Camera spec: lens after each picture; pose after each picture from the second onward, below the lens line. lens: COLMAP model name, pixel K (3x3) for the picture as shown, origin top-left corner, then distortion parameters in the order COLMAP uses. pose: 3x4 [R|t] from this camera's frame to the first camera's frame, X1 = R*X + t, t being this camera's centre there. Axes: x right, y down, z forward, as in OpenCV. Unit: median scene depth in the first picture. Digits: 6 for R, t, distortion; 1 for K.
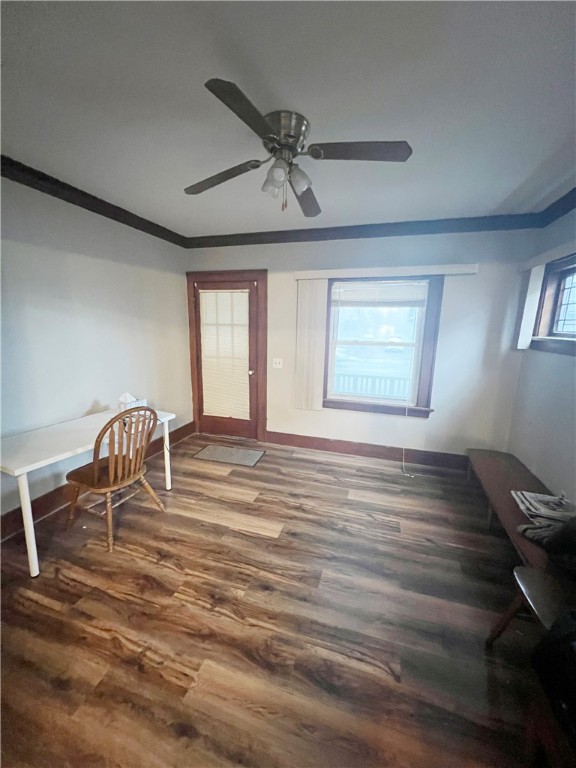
lens RADIAL K [[307.3, 0, 288.0], [0, 307.3, 384.0], [0, 0, 1]] dist [-0.000470, -0.000109]
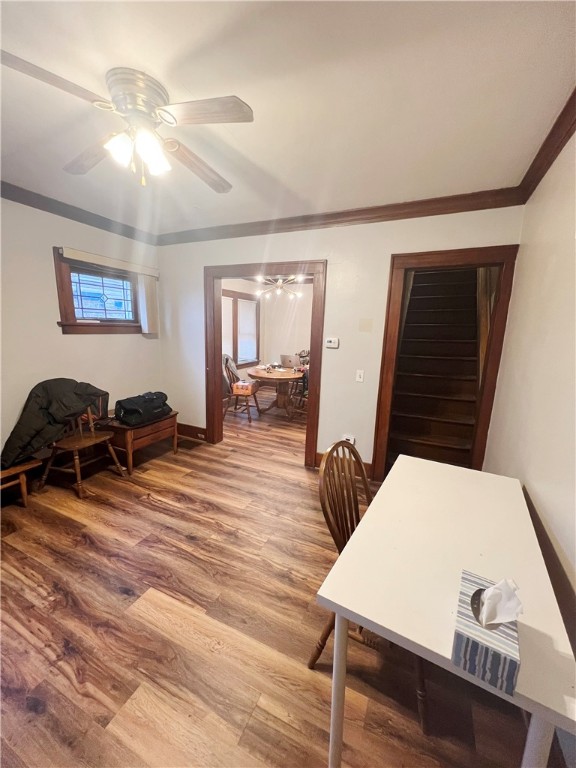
lens RADIAL K [[307.3, 0, 288.0], [0, 307.3, 384.0], [0, 0, 1]] dist [-0.000470, -0.000109]
pose [[-0.989846, -0.075593, 0.120378, -0.512717], [-0.025695, 0.928075, 0.371506, -0.329381], [-0.139803, 0.364640, -0.920594, 1.744846]]
